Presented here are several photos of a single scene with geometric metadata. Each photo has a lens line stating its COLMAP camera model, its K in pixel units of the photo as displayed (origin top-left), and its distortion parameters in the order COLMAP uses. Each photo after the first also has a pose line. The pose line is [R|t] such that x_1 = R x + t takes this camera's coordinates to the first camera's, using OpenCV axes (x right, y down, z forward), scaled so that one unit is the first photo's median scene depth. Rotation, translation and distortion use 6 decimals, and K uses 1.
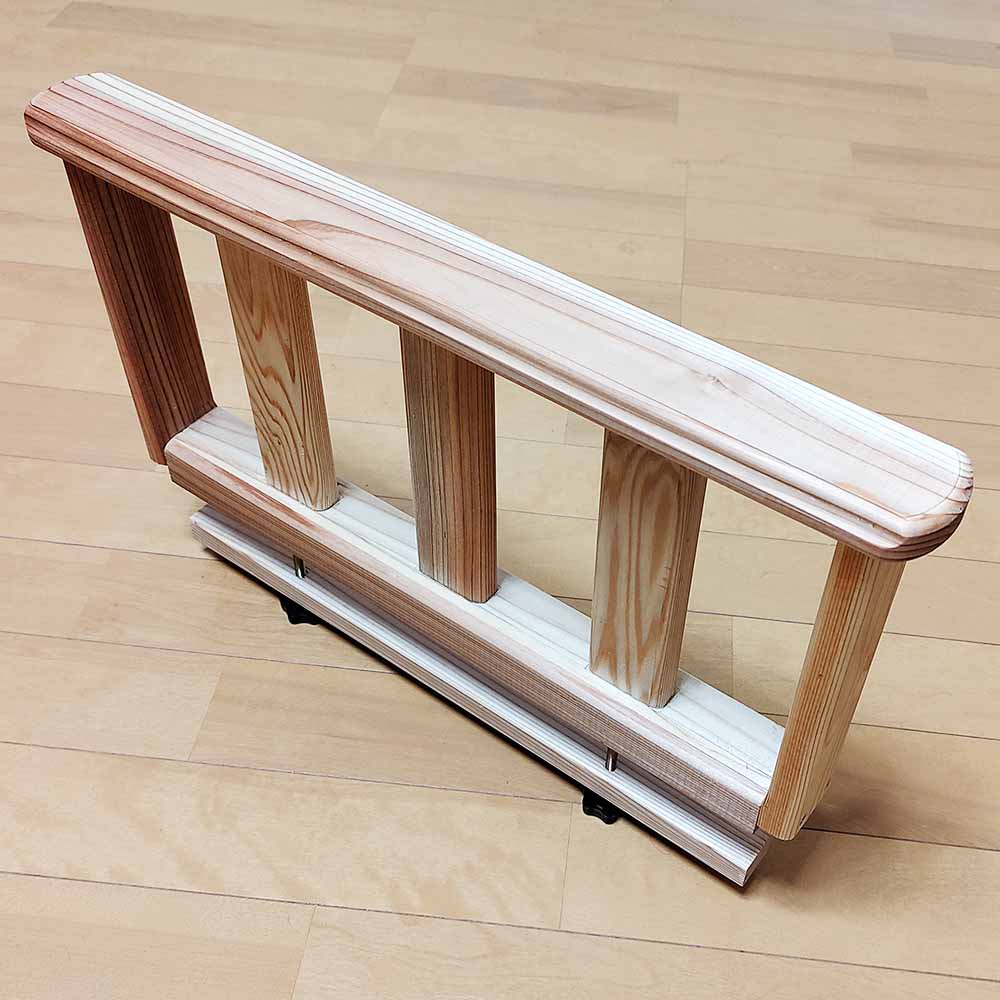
lens RADIAL K [[2506.8, 0, 500.0], [0, 2506.8, 500.0], [0, 0, 1]] dist [0.088341, -0.014592]
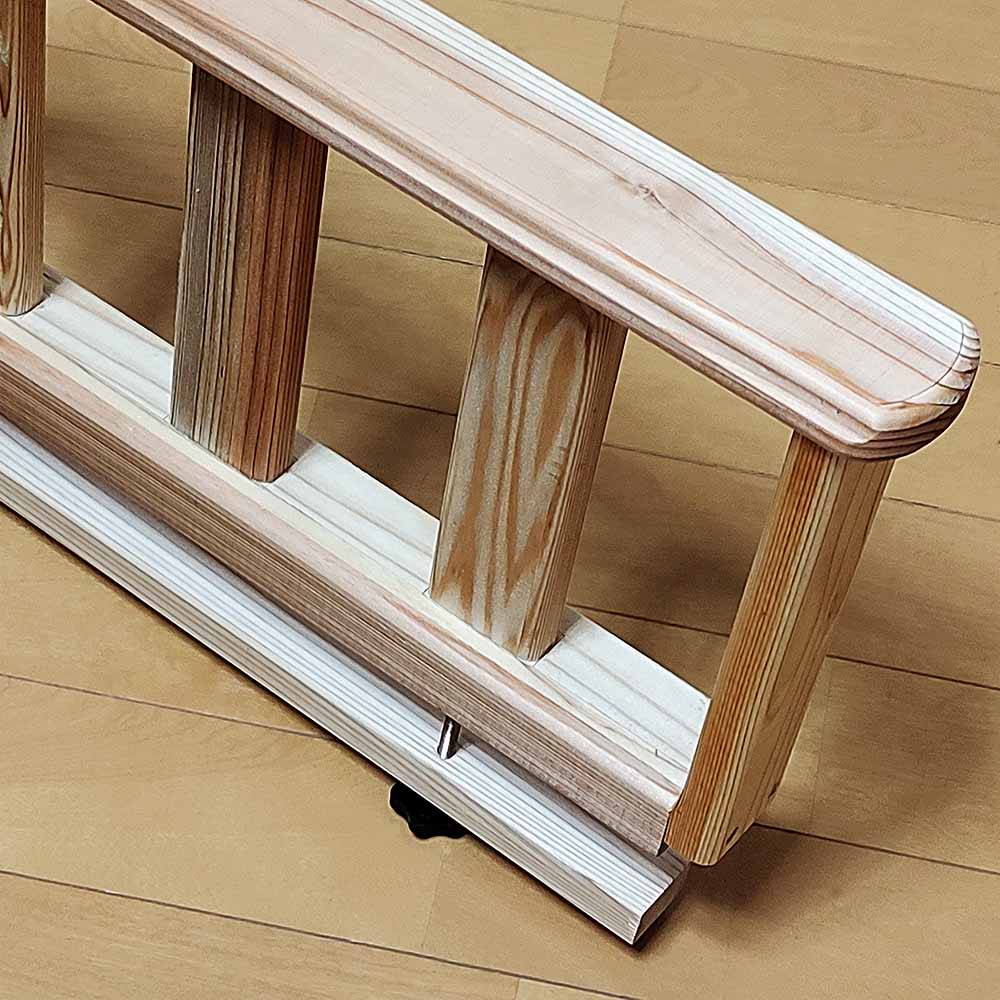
lens RADIAL K [[2506.8, 0, 500.0], [0, 2506.8, 500.0], [0, 0, 1]] dist [0.088341, -0.014592]
pose [[0.996331, 0.074787, 0.041617, 0.022170], [-0.076883, 0.995721, 0.051274, 0.007192], [-0.037604, -0.054285, 0.997817, 0.312522]]
